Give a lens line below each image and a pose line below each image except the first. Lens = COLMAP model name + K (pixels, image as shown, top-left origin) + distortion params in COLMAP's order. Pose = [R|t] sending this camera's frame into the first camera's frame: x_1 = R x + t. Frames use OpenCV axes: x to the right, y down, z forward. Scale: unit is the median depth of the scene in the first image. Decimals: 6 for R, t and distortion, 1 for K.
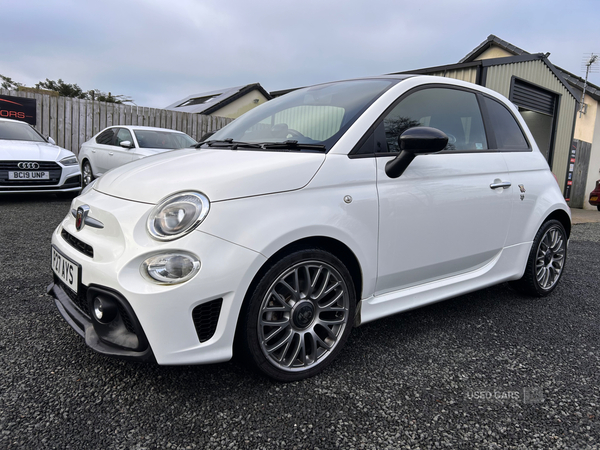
lens RADIAL K [[457.0, 0, 287.8], [0, 457.0, 222.2], [0, 0, 1]] dist [0.032872, -0.026327]
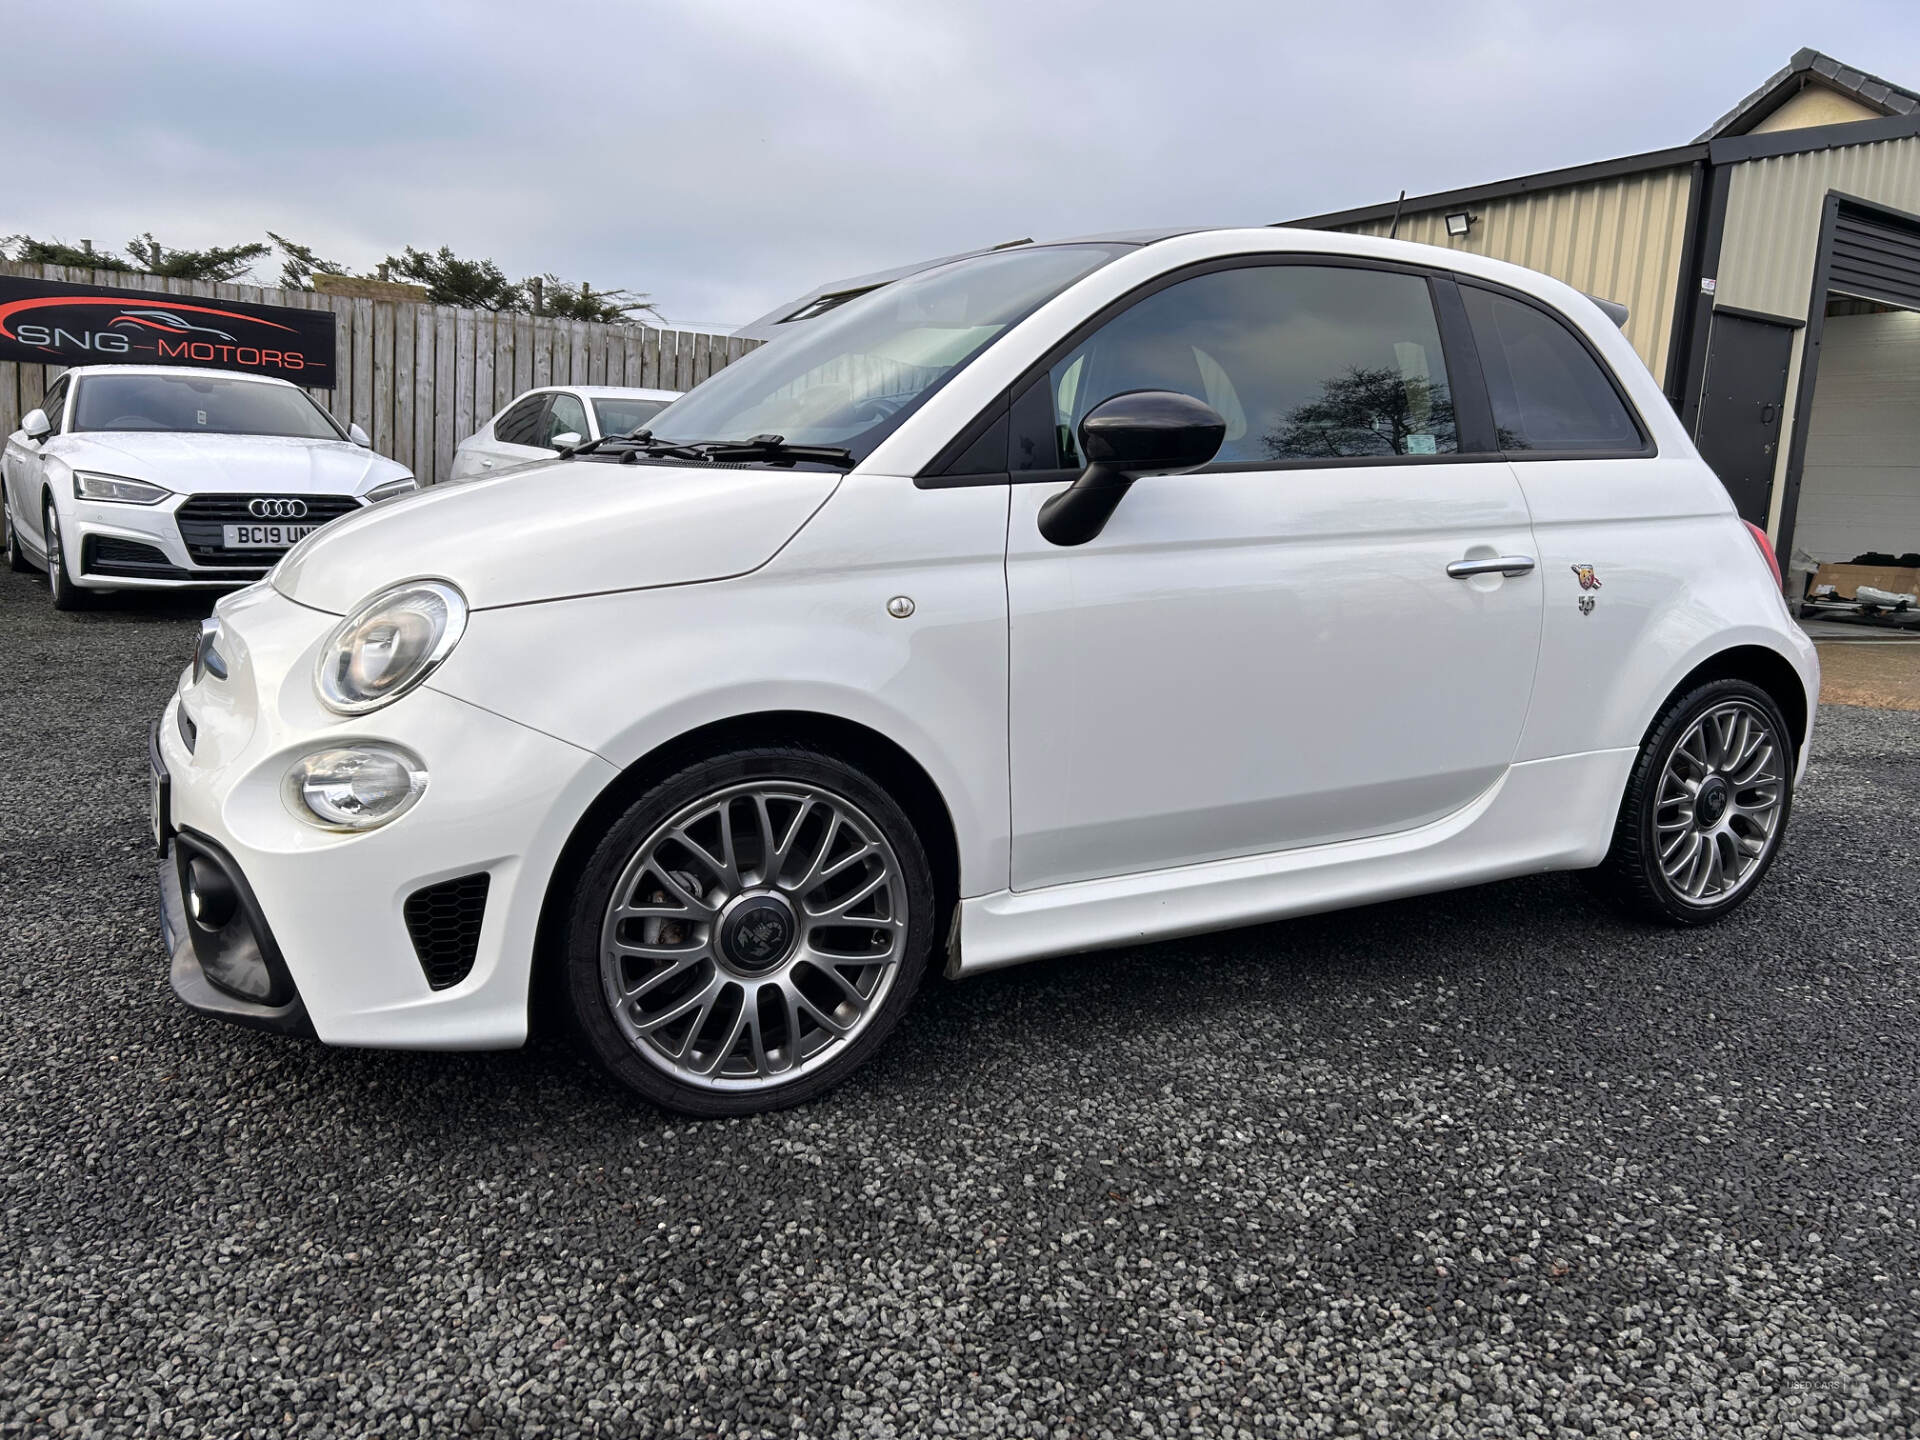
lens RADIAL K [[1462.5, 0, 947.2], [0, 1462.5, 724.3], [0, 0, 1]] dist [0.032872, -0.026327]
pose [[0.988148, 0.018607, -0.152375, 0.333760], [-0.014450, 0.999494, 0.028345, 0.006521], [0.152825, -0.025807, 0.987916, -0.086616]]
